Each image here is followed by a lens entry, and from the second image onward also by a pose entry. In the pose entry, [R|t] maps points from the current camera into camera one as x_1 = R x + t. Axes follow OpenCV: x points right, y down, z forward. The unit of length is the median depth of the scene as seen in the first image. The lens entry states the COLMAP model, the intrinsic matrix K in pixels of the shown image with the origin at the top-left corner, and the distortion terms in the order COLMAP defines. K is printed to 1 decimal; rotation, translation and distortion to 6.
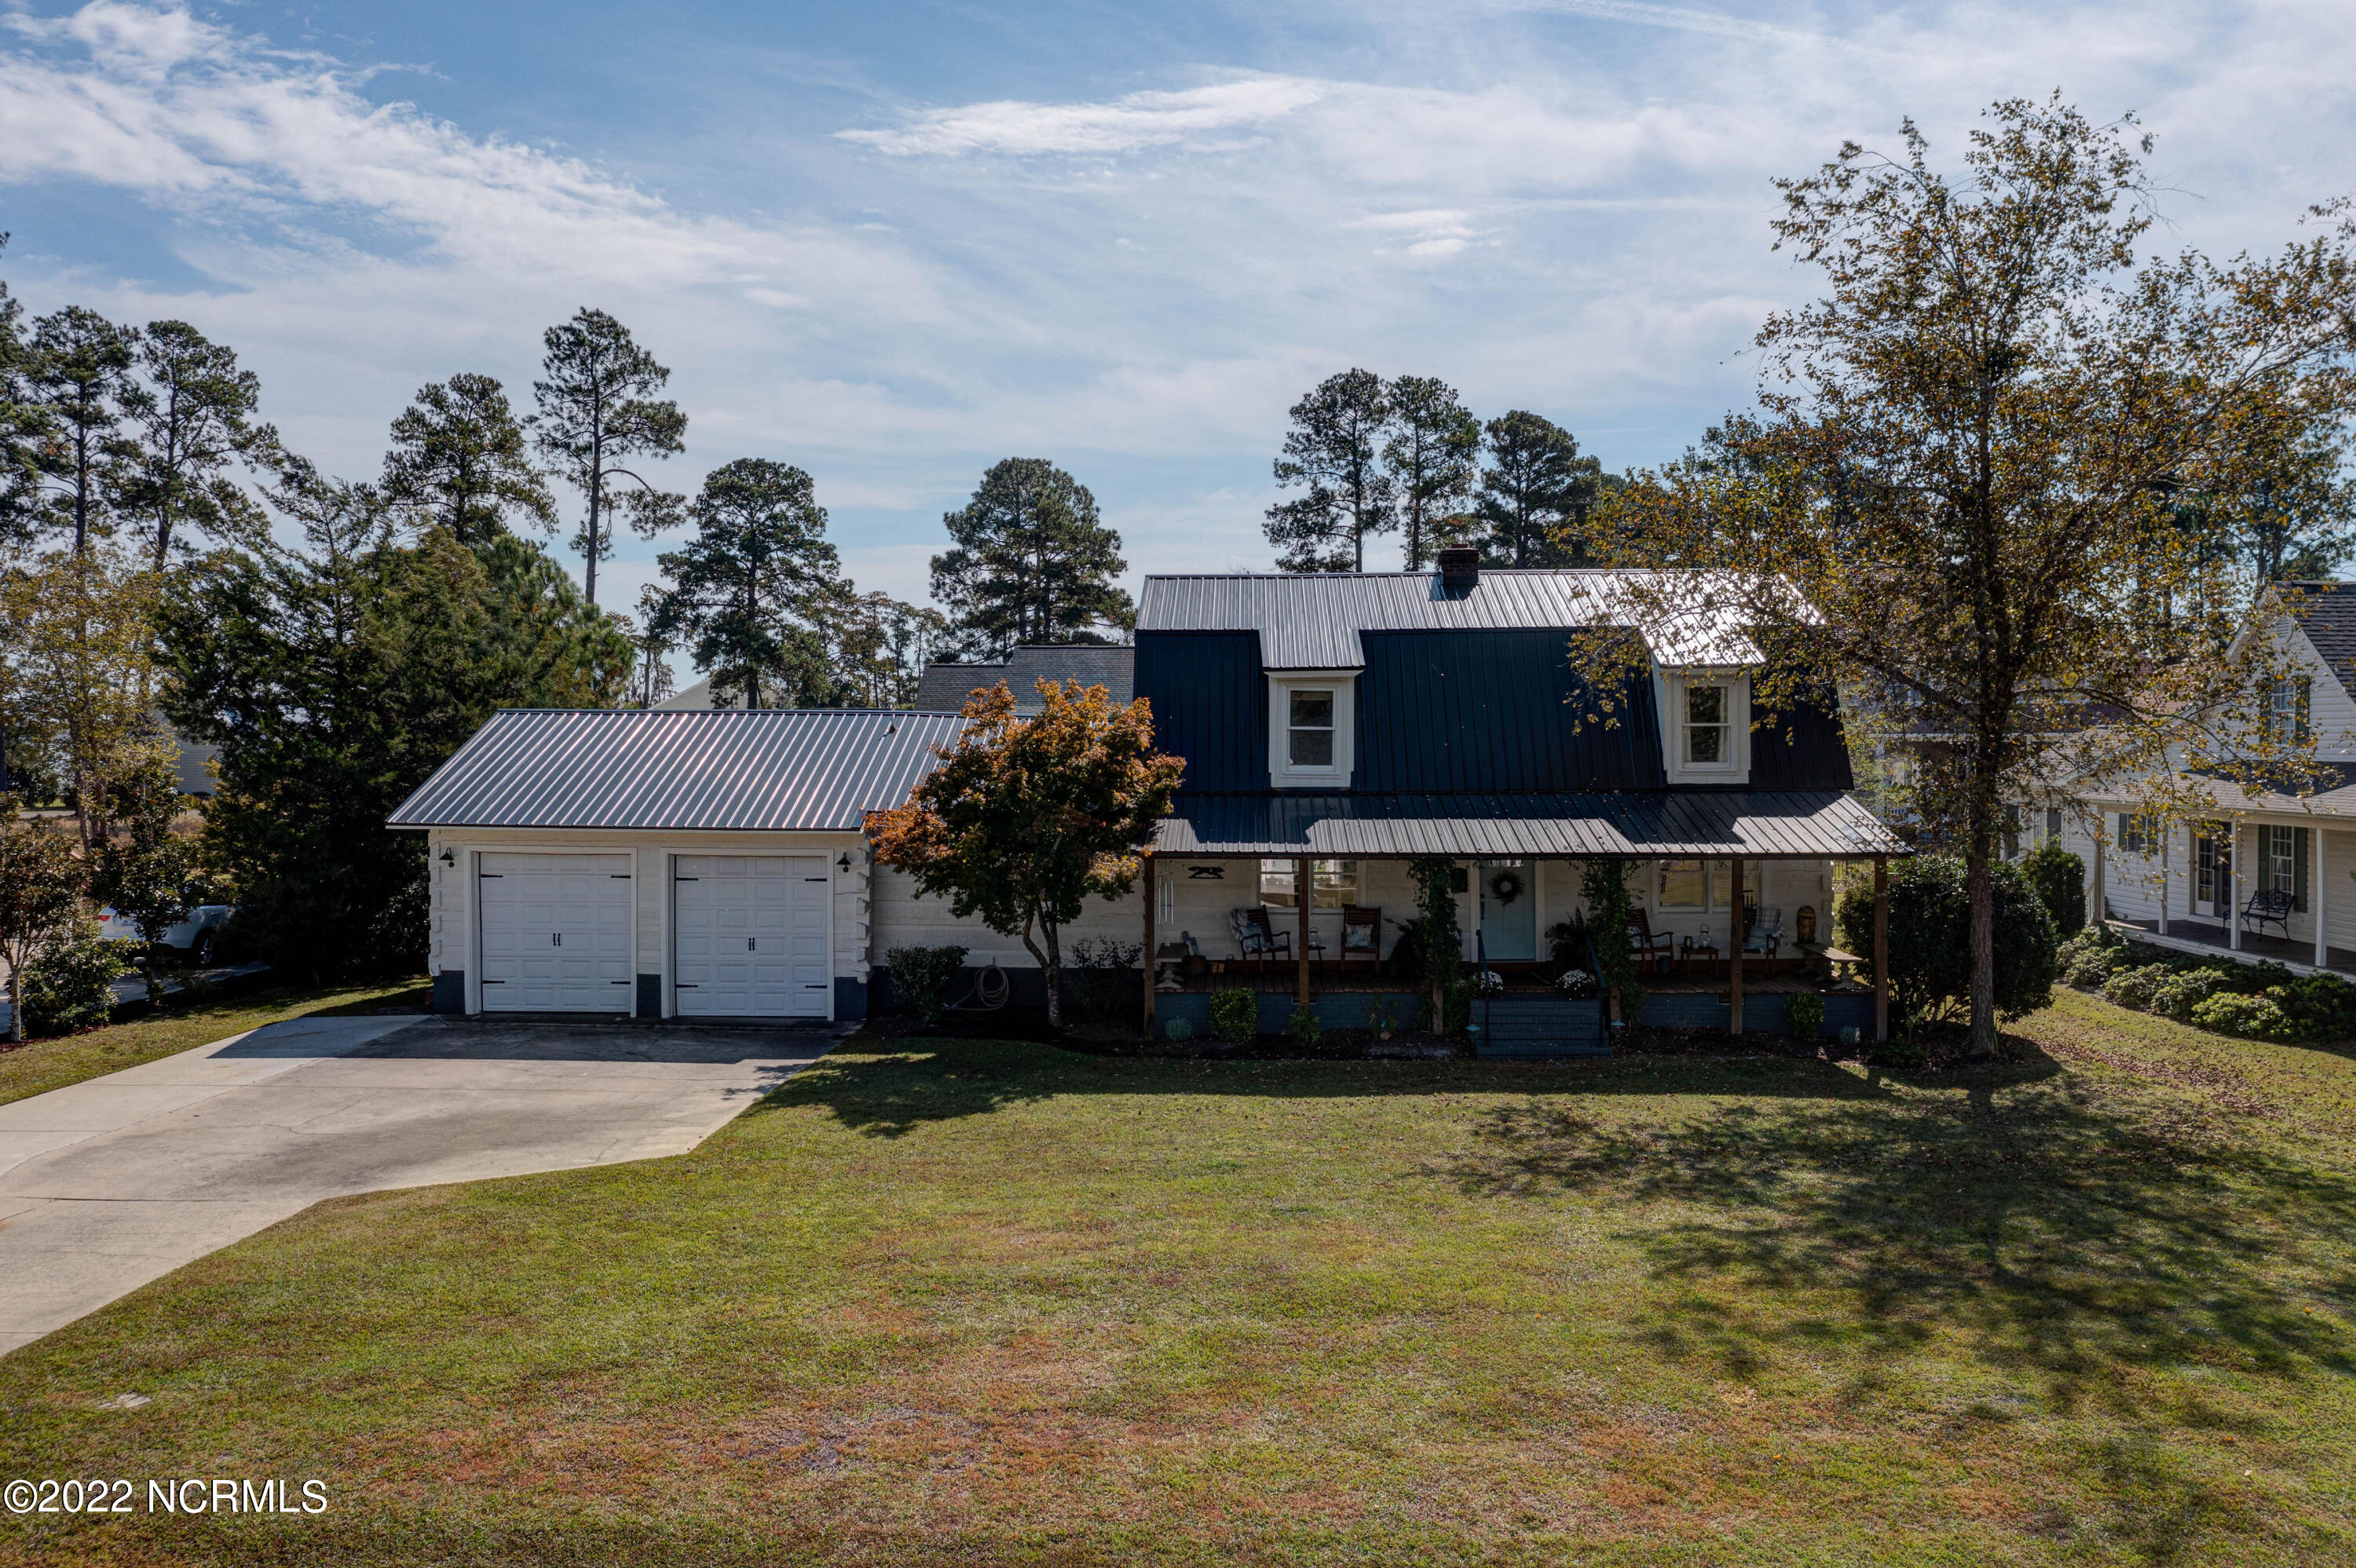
lens RADIAL K [[1892.6, 0, 1162.2], [0, 1892.6, 734.6], [0, 0, 1]] dist [-0.008831, -0.000428]
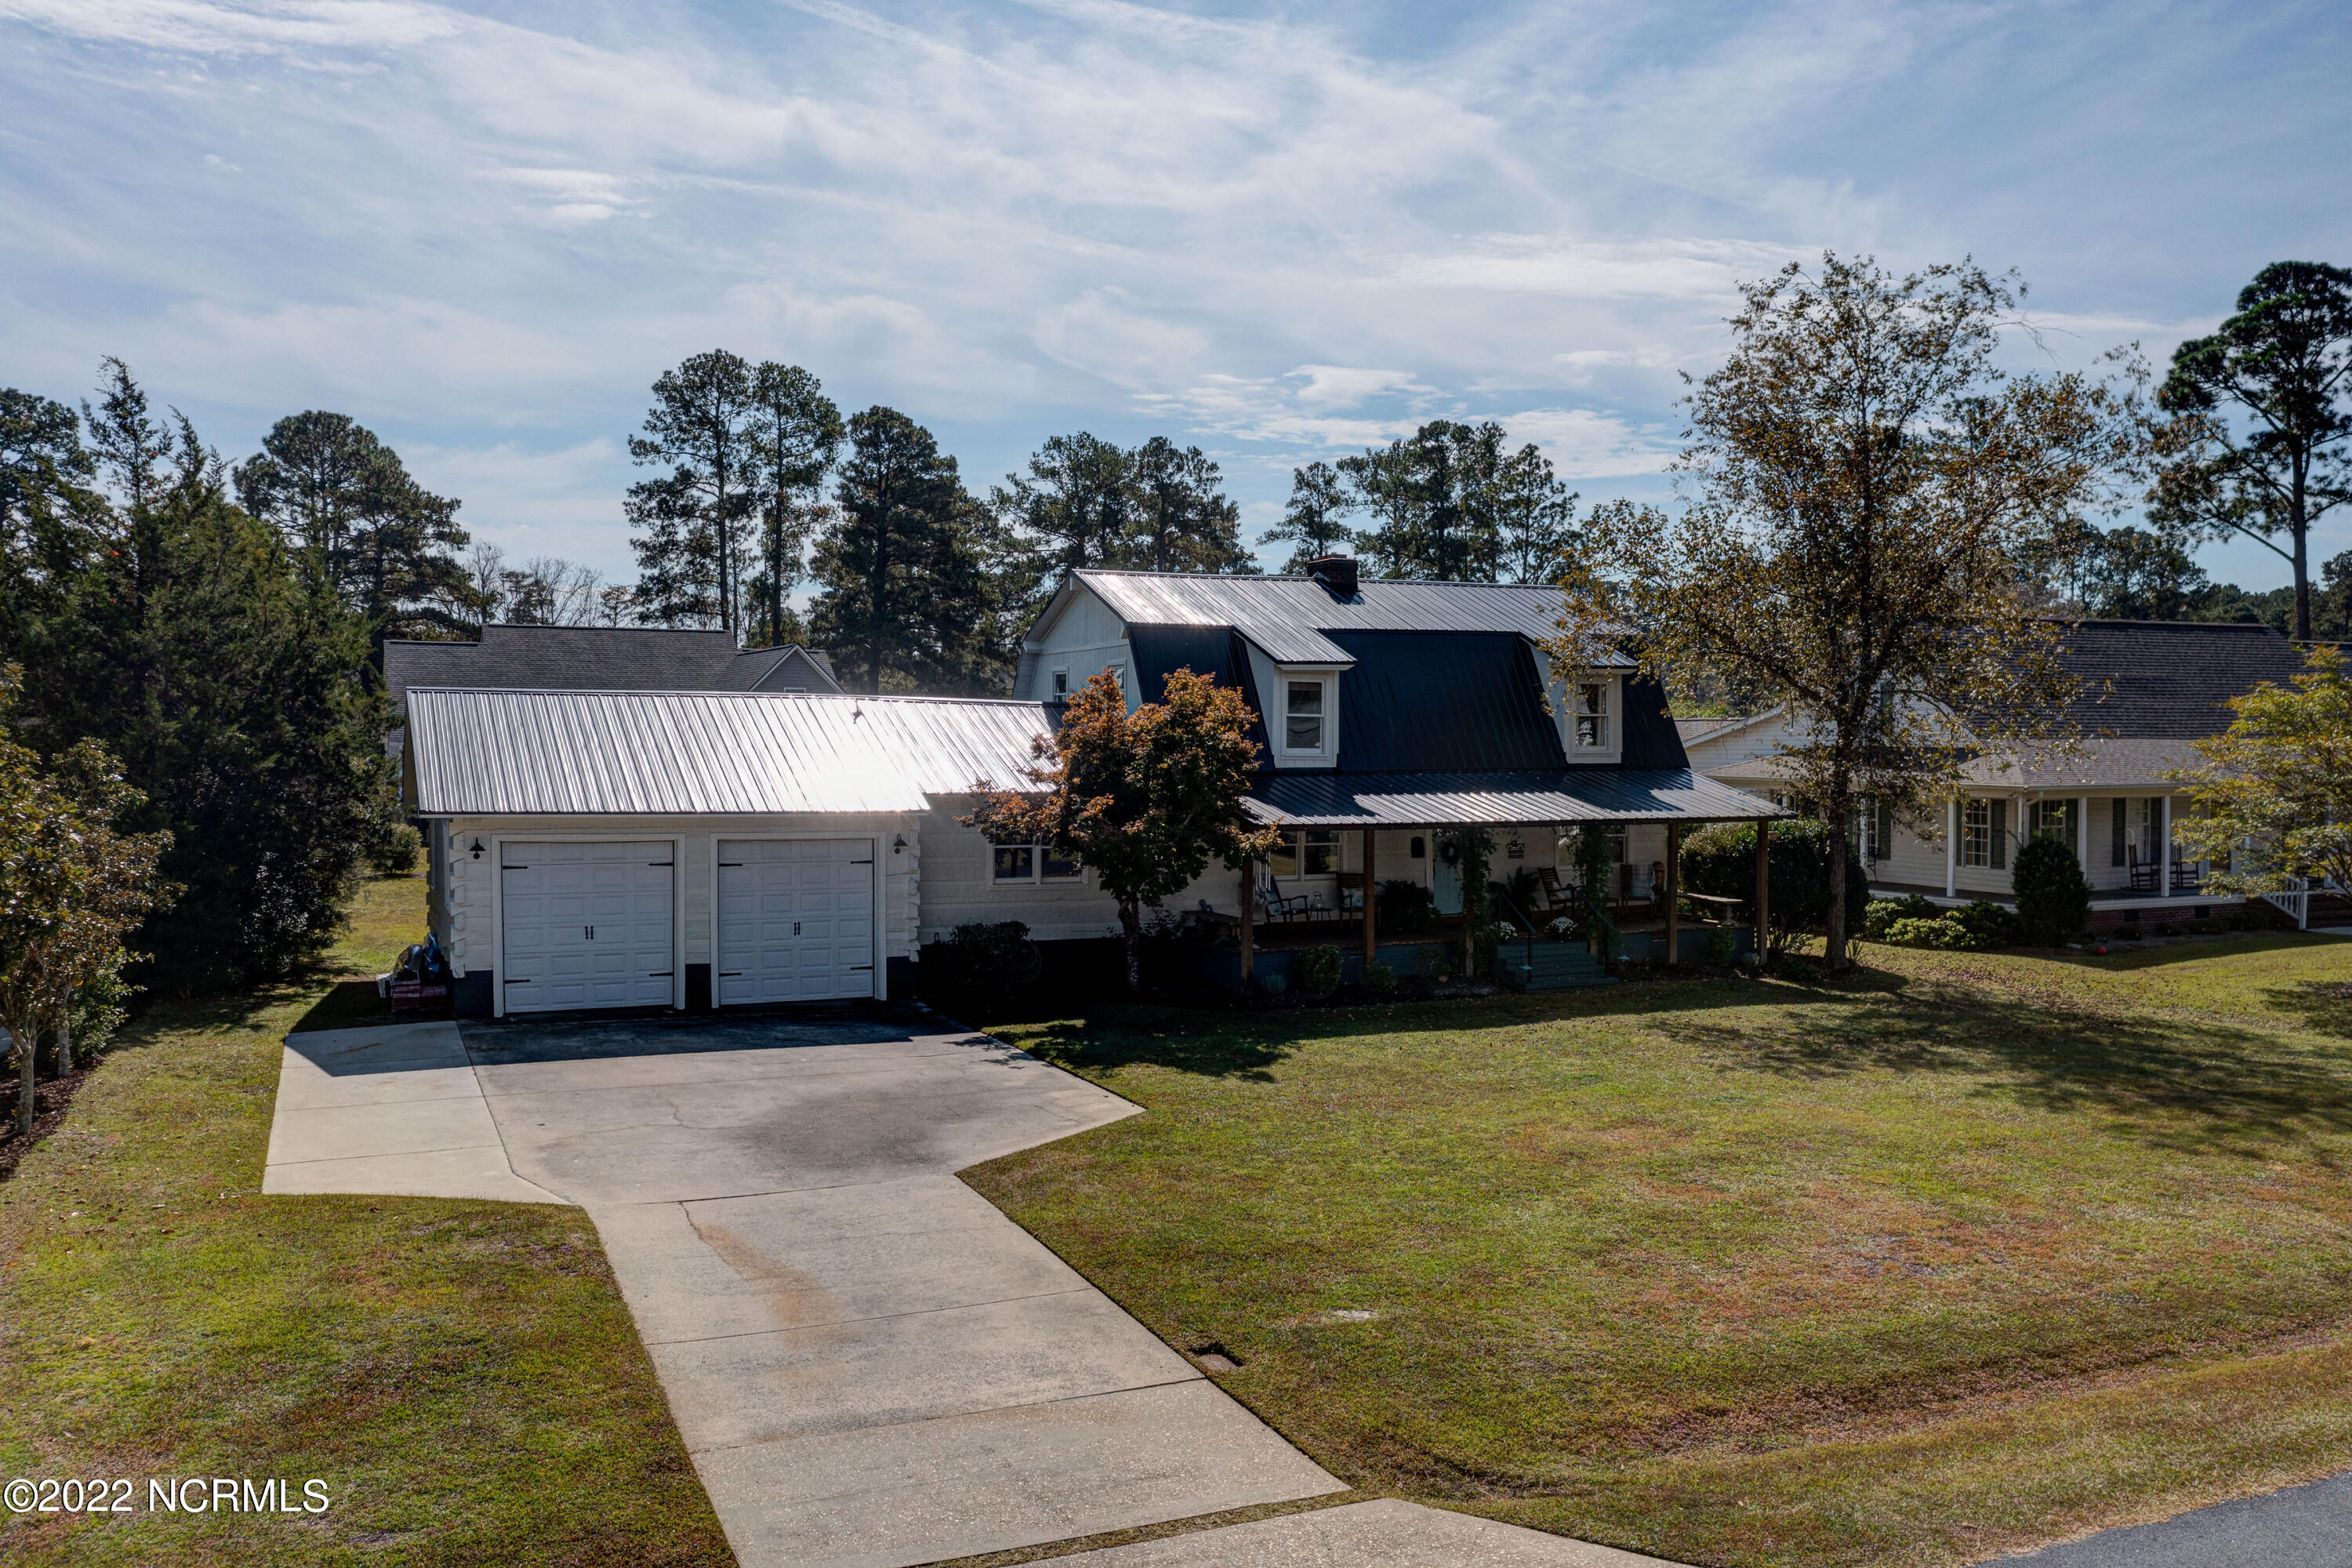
lens RADIAL K [[1900.8, 0, 1176.0], [0, 1900.8, 784.0], [0, 0, 1]] dist [0.005611, -0.010237]
pose [[0.892345, -0.007309, 0.451294, -0.130304], [-0.007083, 0.999519, 0.030194, 0.000948], [-0.451298, -0.030140, 0.891864, 0.006577]]
